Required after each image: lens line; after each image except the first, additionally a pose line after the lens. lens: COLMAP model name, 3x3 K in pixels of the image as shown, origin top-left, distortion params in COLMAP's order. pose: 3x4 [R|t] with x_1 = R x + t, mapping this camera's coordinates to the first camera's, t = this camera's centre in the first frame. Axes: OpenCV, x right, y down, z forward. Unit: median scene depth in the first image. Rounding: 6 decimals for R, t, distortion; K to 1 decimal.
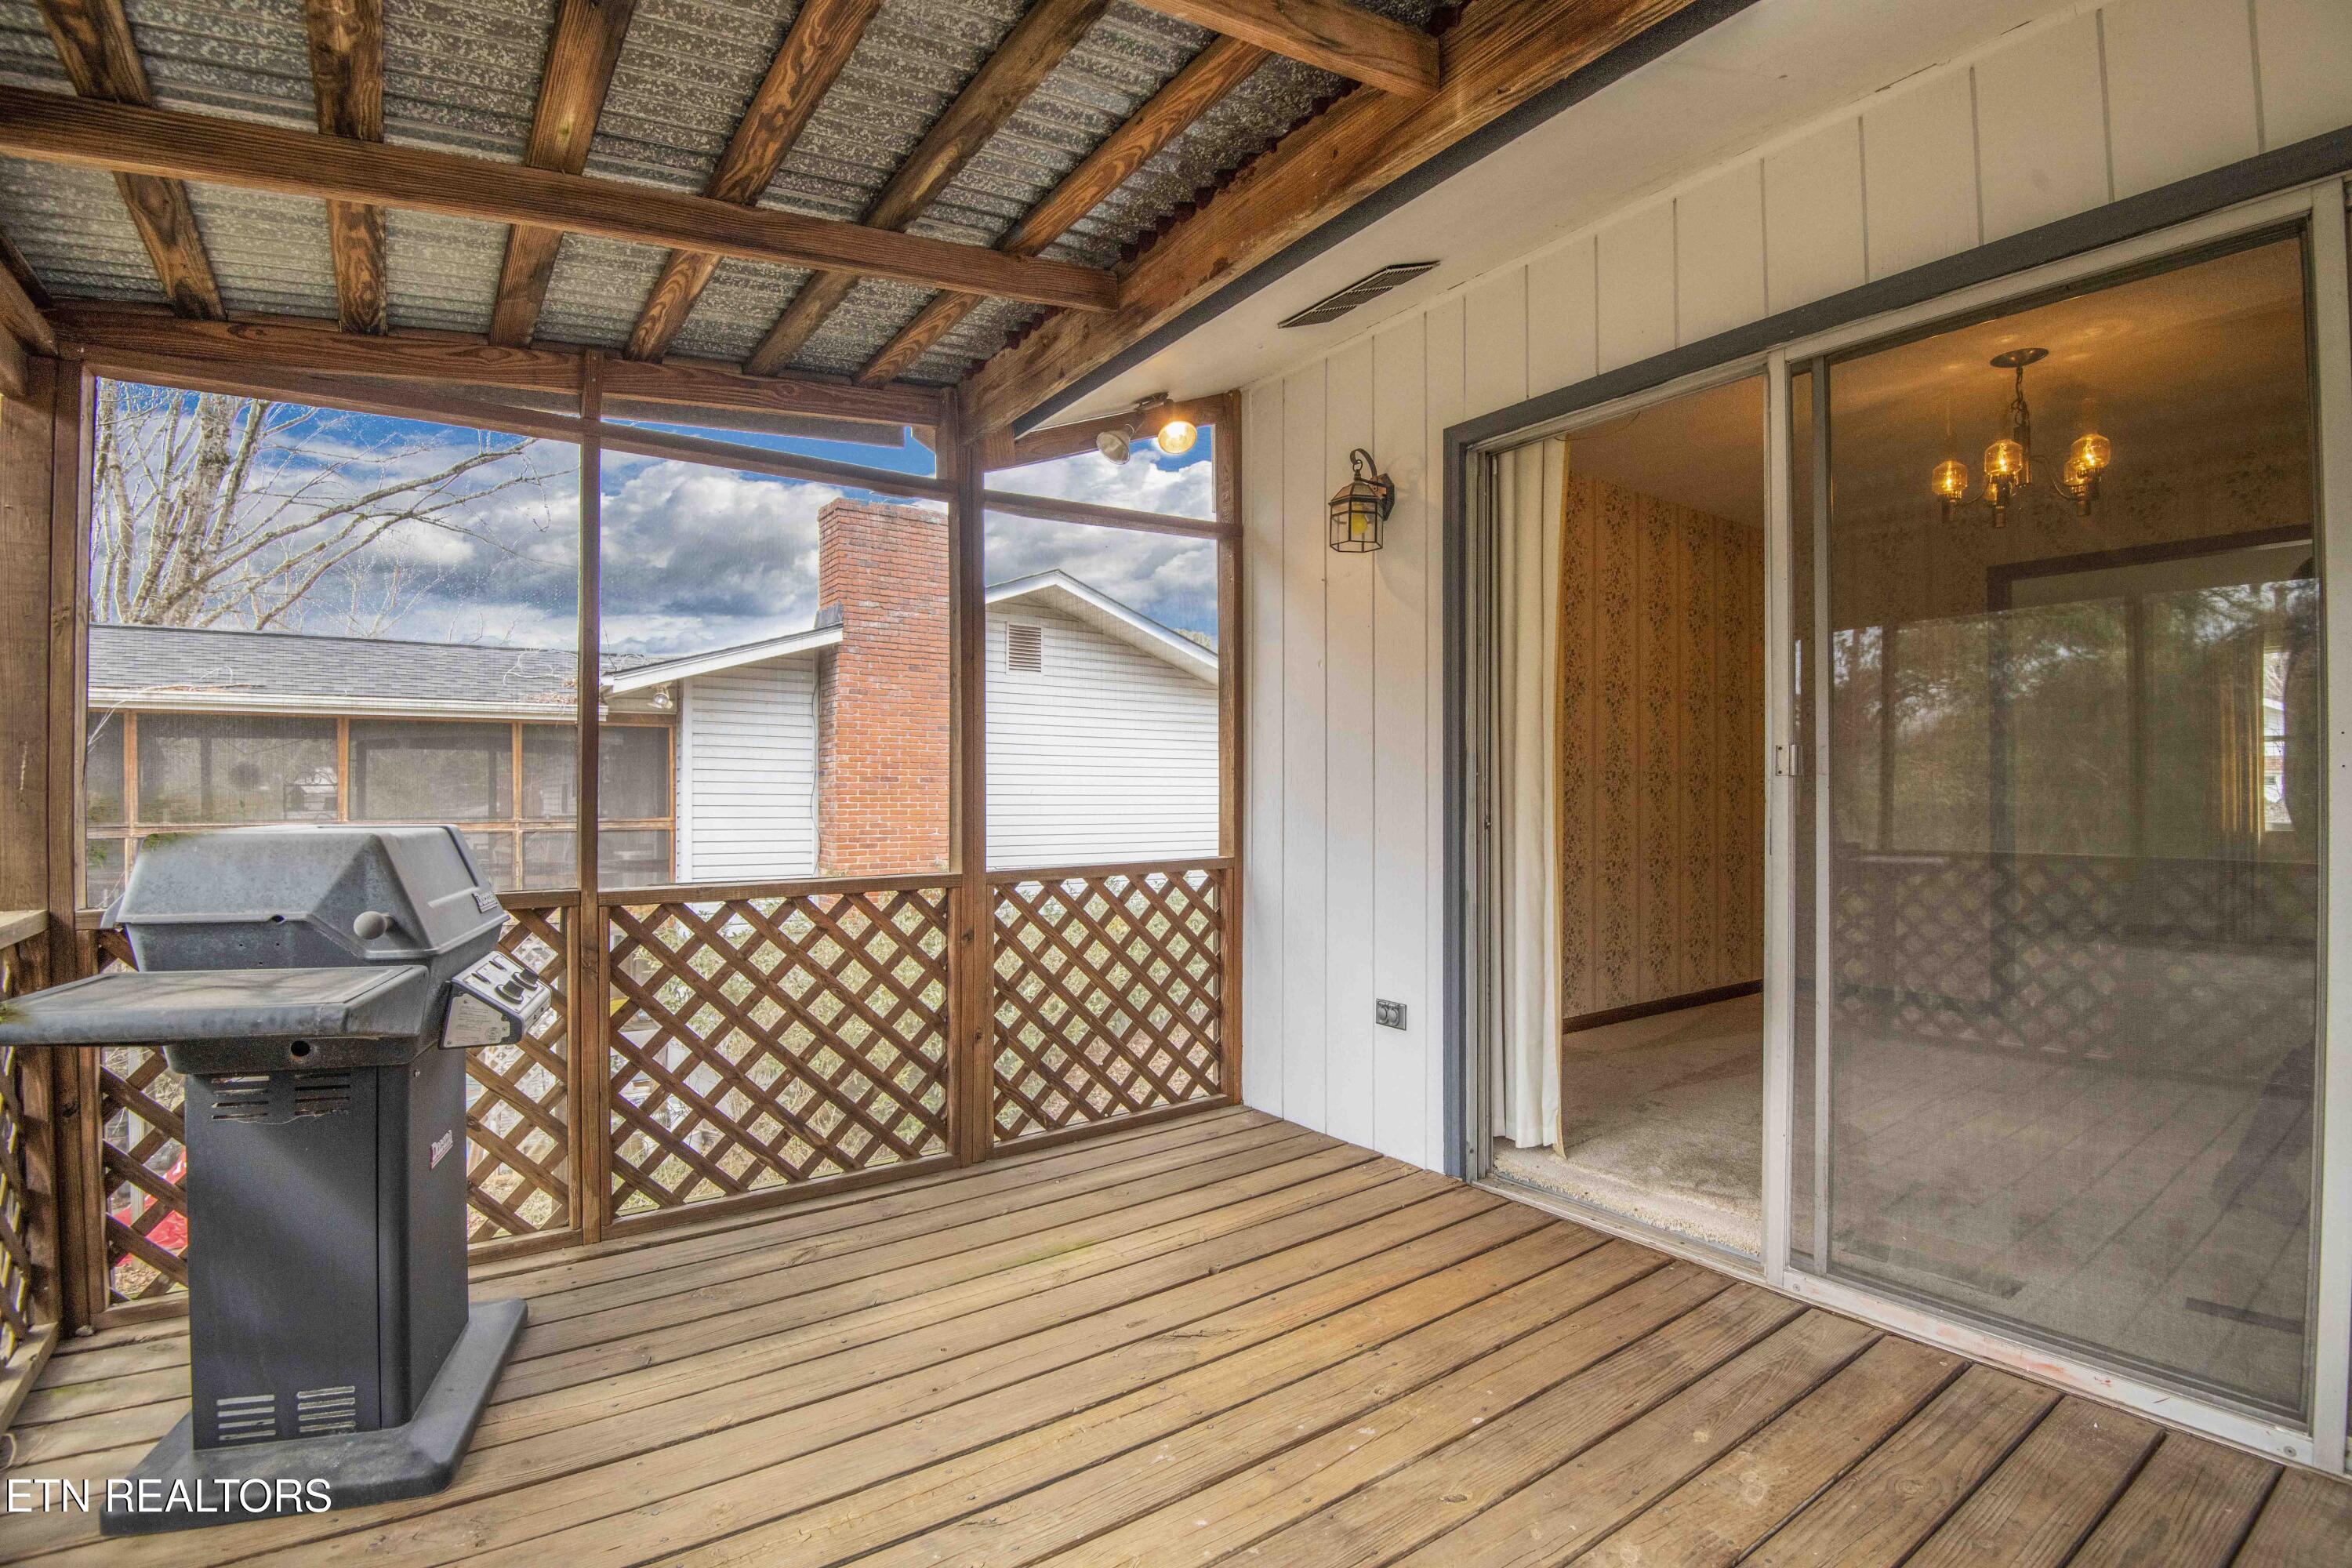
lens RADIAL K [[1061.0, 0, 1169.9], [0, 1061.0, 785.1], [0, 0, 1]] dist [0.011950, -0.046063]
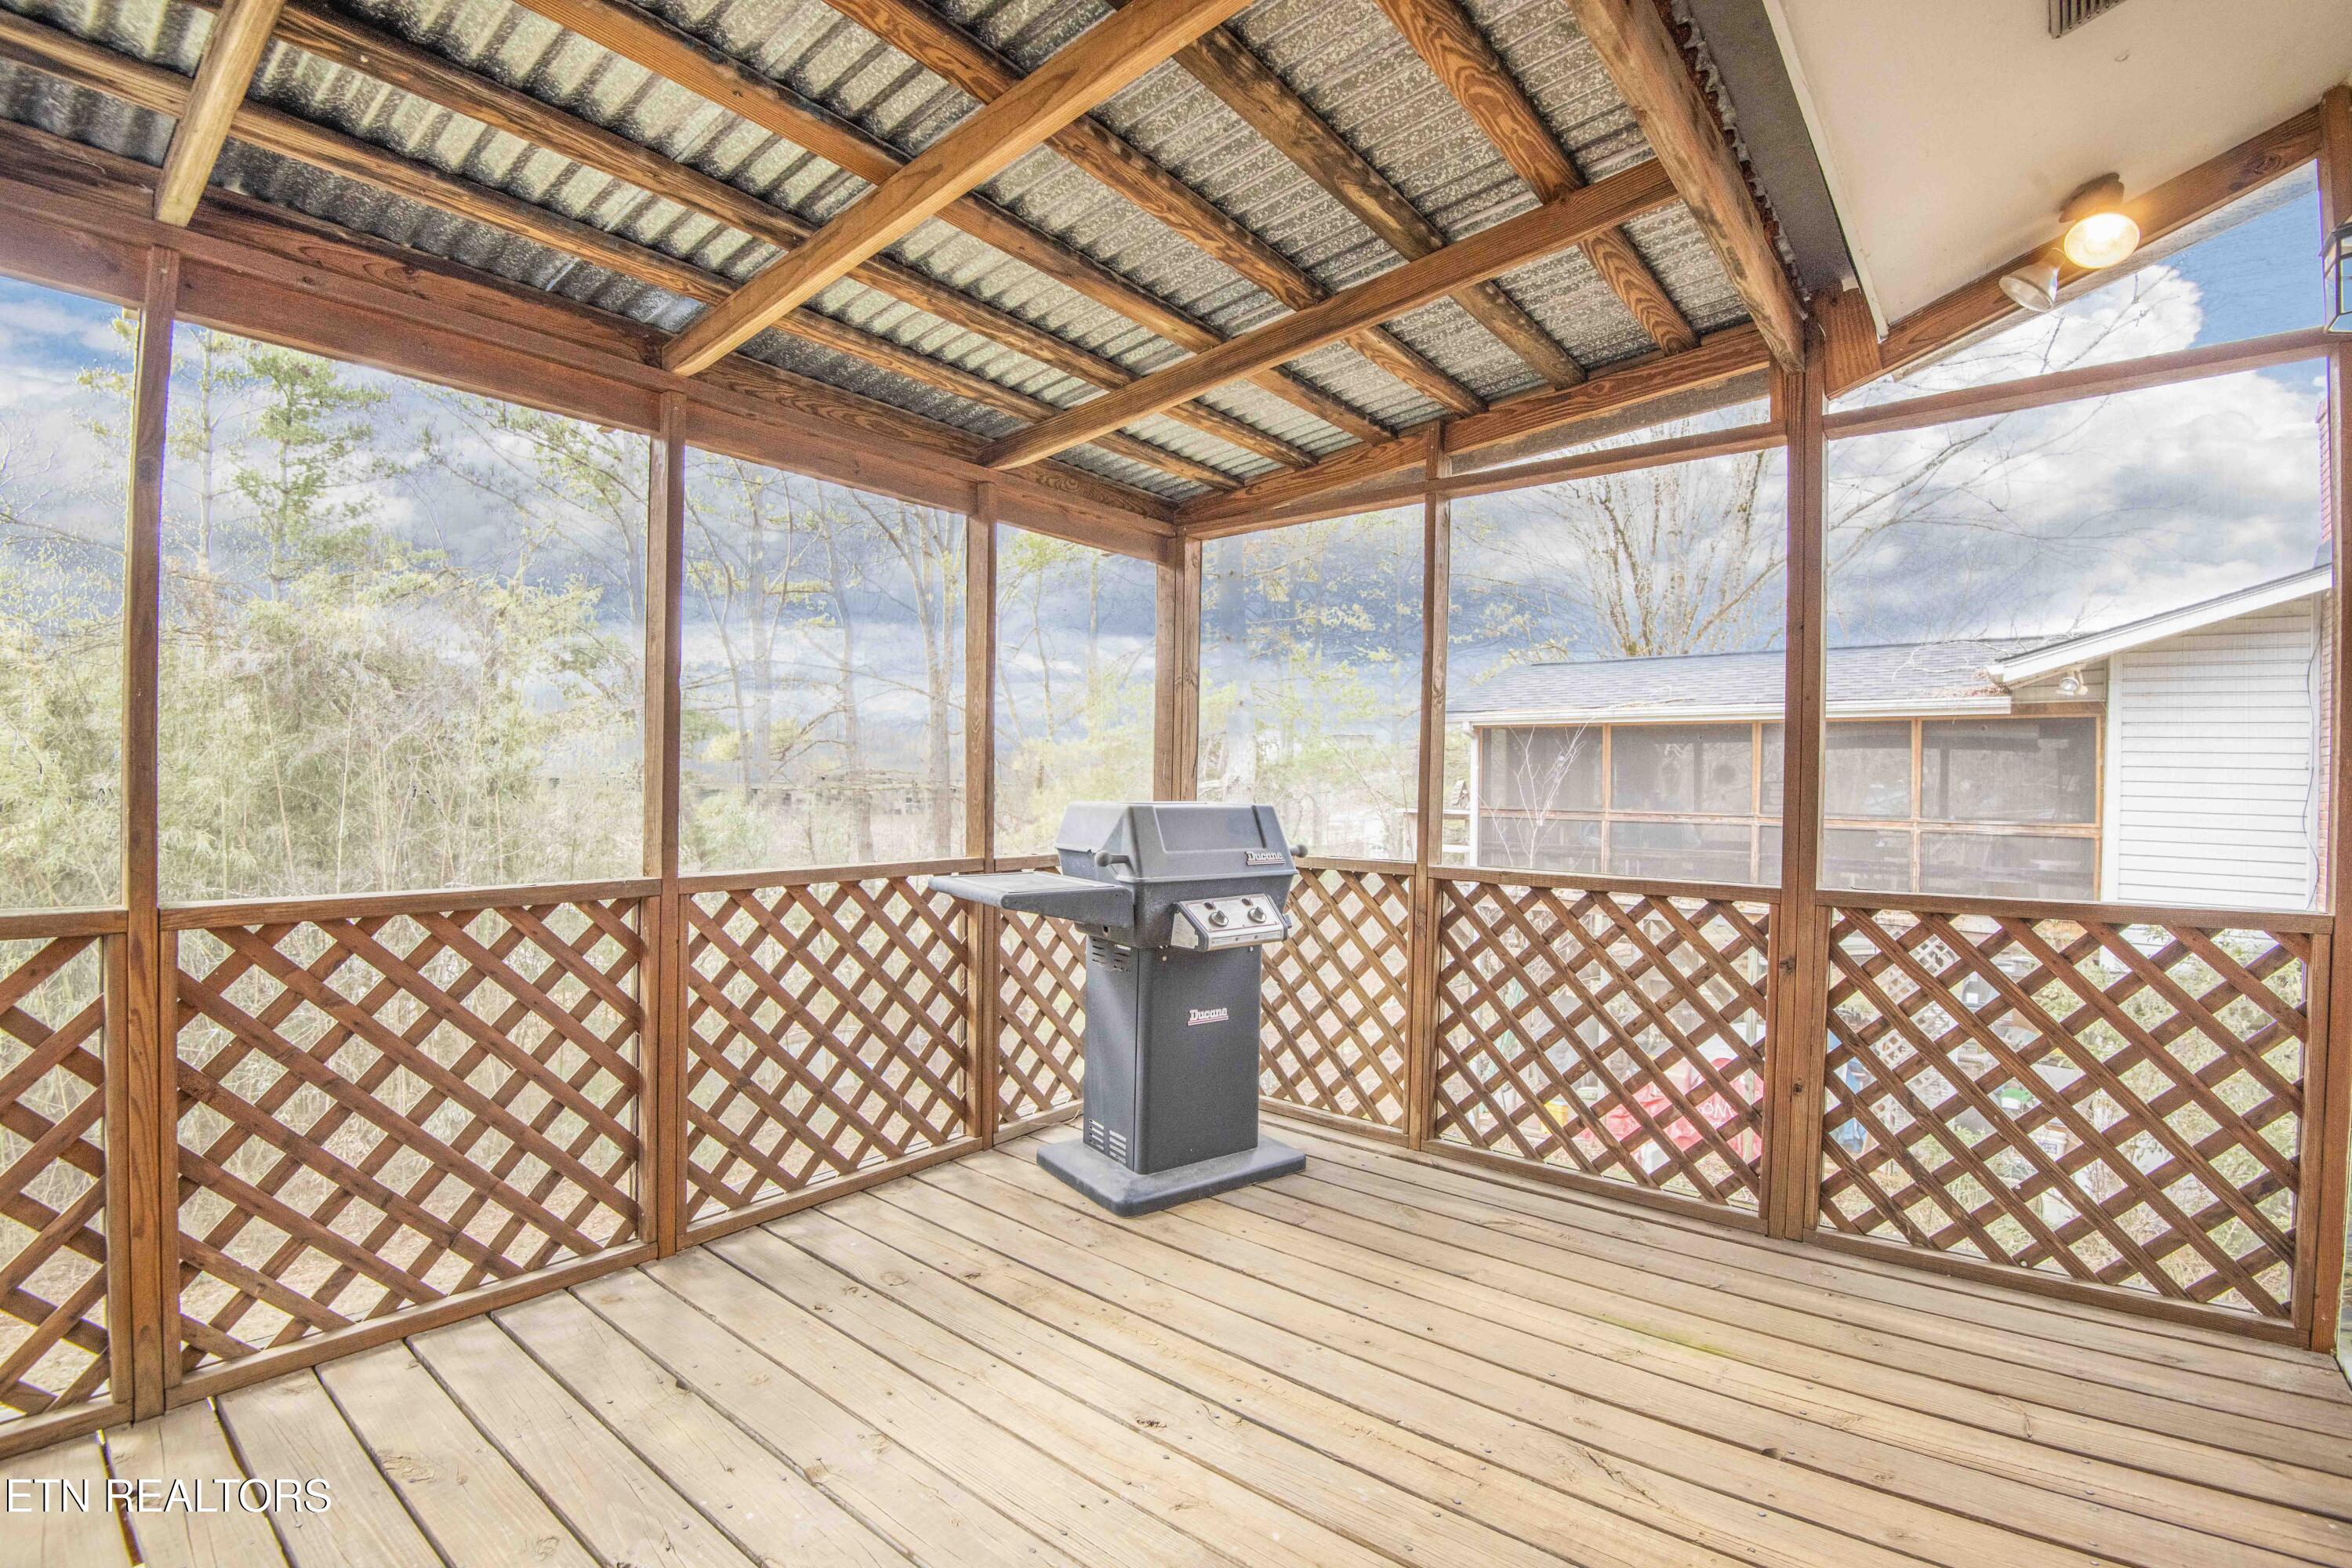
lens RADIAL K [[1062.5, 0, 1183.3], [0, 1062.5, 788.1], [0, 0, 1]] dist [-0.042613, -0.001351]
pose [[0.289597, 0.012289, -0.957070, 0.452607], [-0.008741, 0.999910, 0.010194, 0.000755], [0.957109, 0.005413, 0.289678, 0.315217]]
